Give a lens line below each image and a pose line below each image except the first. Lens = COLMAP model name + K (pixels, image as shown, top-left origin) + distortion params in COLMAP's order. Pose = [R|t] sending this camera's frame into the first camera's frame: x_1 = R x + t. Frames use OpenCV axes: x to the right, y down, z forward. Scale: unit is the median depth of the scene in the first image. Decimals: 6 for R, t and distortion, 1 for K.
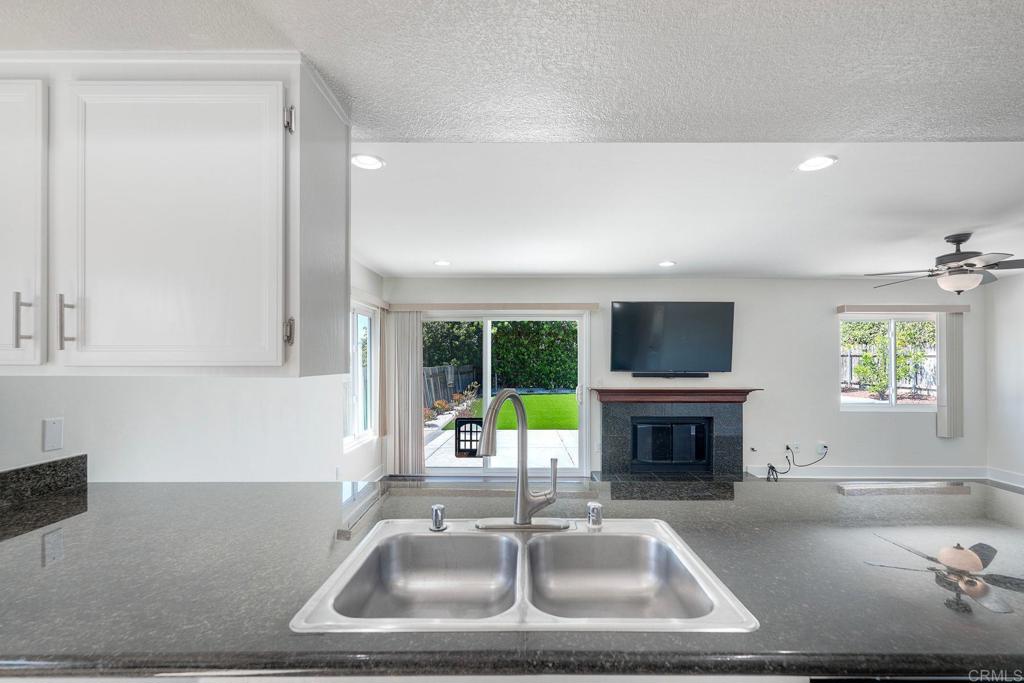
lens RADIAL K [[463.8, 0, 512.0], [0, 463.8, 363.7], [0, 0, 1]] dist [0.028376, 0.000370]
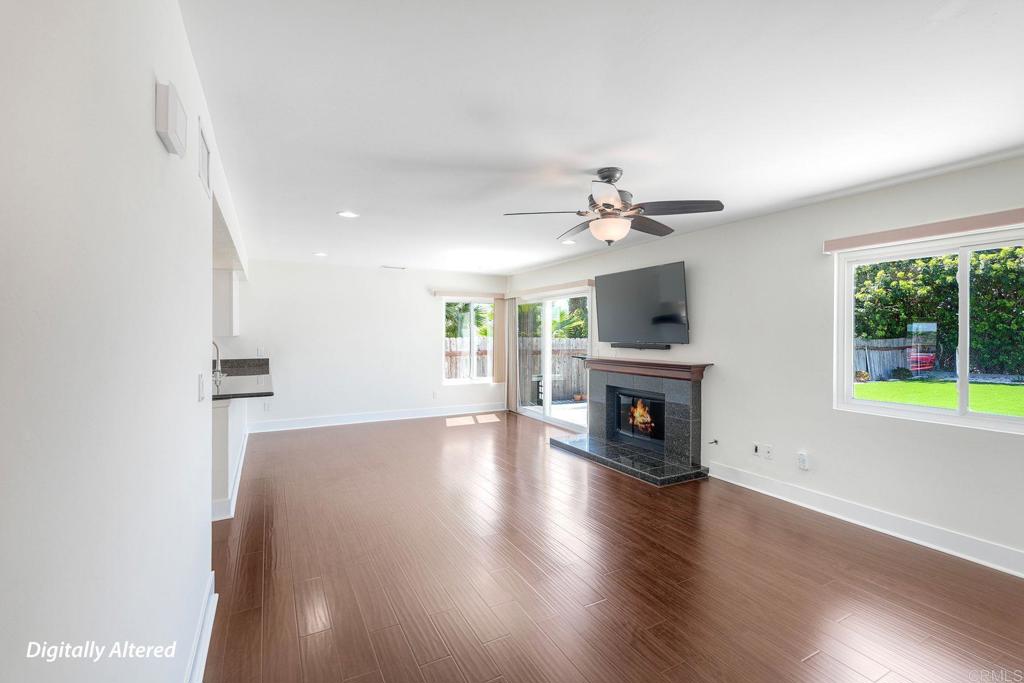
lens RADIAL K [[463.8, 0, 511.0], [0, 463.8, 337.7], [0, 0, 1]] dist [0.028376, 0.000370]
pose [[0.469342, 0.004610, -0.883004, 1.050464], [-0.004417, 0.999986, 0.002872, 0.005581], [0.883005, 0.002552, 0.469356, 0.324655]]
